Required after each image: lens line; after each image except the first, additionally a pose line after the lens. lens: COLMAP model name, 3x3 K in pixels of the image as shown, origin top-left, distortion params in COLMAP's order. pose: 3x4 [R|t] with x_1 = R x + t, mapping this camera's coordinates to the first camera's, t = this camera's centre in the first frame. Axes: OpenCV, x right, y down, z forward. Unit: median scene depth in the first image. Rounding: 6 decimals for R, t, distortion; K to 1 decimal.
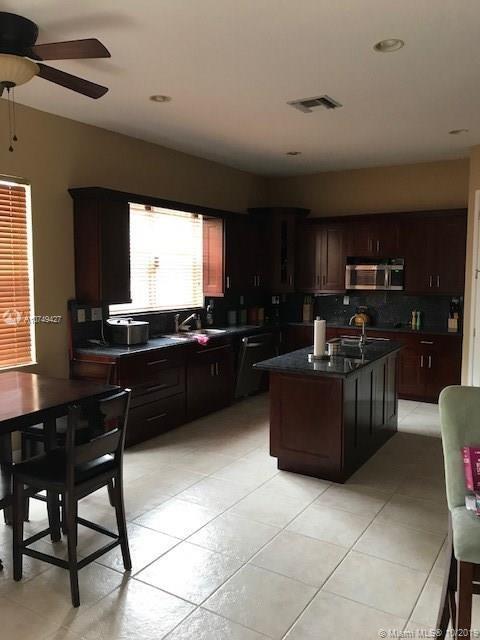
lens RADIAL K [[523.3, 0, 243.5], [0, 523.3, 319.0], [0, 0, 1]] dist [0.034717, -0.009302]
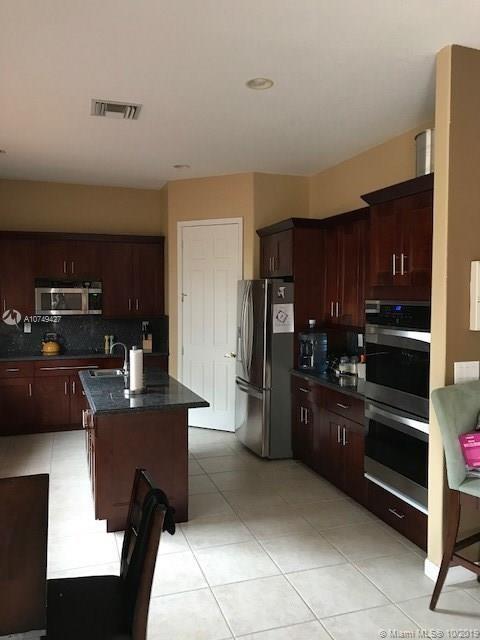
lens RADIAL K [[523.3, 0, 242.4], [0, 523.3, 319.5], [0, 0, 1]] dist [0.034717, -0.009302]
pose [[0.631036, -0.037244, 0.774859, -0.359141], [0.068064, 0.997653, -0.007478, -0.025508], [-0.772762, 0.057459, 0.632090, 0.237011]]
